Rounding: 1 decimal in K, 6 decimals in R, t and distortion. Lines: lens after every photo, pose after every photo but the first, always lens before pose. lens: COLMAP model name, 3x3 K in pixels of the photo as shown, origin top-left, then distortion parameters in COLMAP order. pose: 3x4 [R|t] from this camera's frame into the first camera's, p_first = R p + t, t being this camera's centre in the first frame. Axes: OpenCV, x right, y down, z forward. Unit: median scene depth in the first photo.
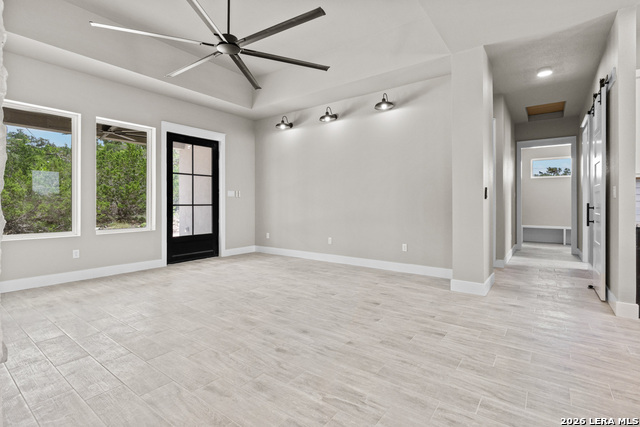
lens RADIAL K [[302.3, 0, 321.5], [0, 302.3, 204.5], [0, 0, 1]] dist [-0.002439, -0.000162]
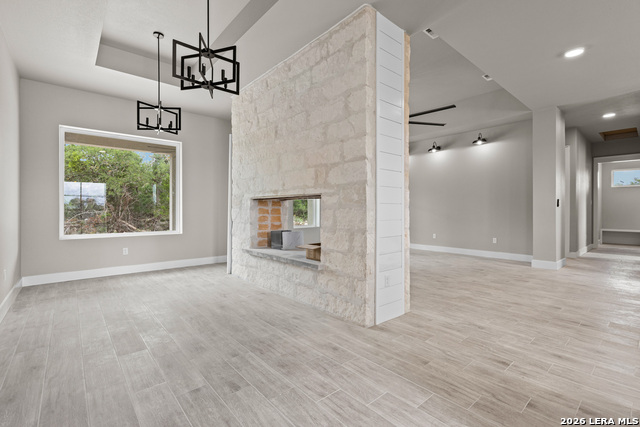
lens RADIAL K [[290.5, 0, 320.9], [0, 290.5, 208.4], [0, 0, 1]] dist [-0.004526, 0.000717]
pose [[0.976020, 0.001637, -0.217675, -0.216029], [-0.003038, 0.999977, -0.006101, 0.001871], [0.217660, 0.006616, 0.976002, -0.486807]]
